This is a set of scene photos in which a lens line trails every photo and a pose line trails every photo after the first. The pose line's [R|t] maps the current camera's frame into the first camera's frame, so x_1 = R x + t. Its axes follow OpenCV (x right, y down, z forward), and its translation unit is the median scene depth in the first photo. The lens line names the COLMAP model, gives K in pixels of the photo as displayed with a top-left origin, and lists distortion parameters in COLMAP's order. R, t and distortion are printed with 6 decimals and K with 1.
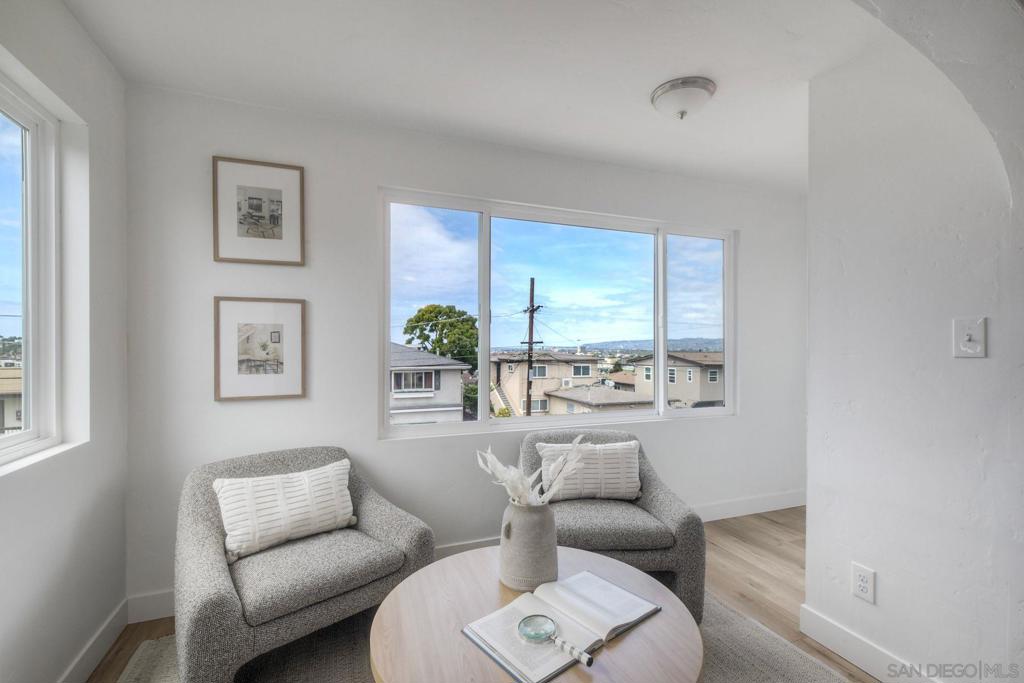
lens RADIAL K [[459.9, 0, 512.2], [0, 459.9, 345.4], [0, 0, 1]] dist [0.008519, -0.000686]
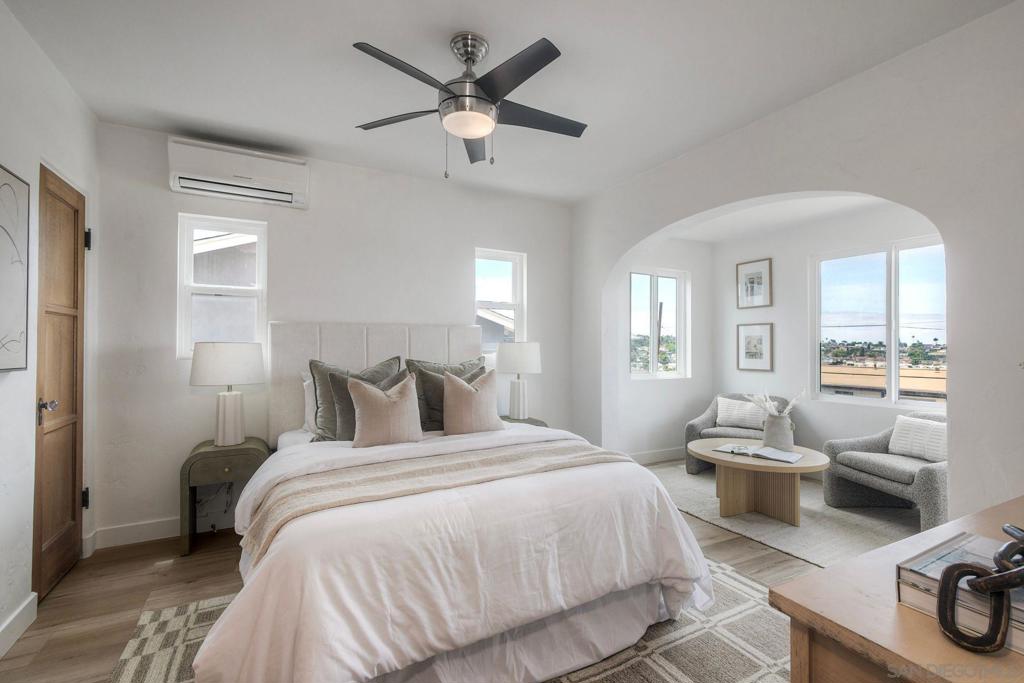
lens RADIAL K [[459.9, 0, 512.2], [0, 459.9, 343.1], [0, 0, 1]] dist [0.008519, -0.000686]
pose [[0.110453, -0.008807, -0.993842, 1.476083], [-0.005080, 0.999943, -0.009426, 0.014254], [0.993868, 0.006089, 0.110402, -0.361166]]
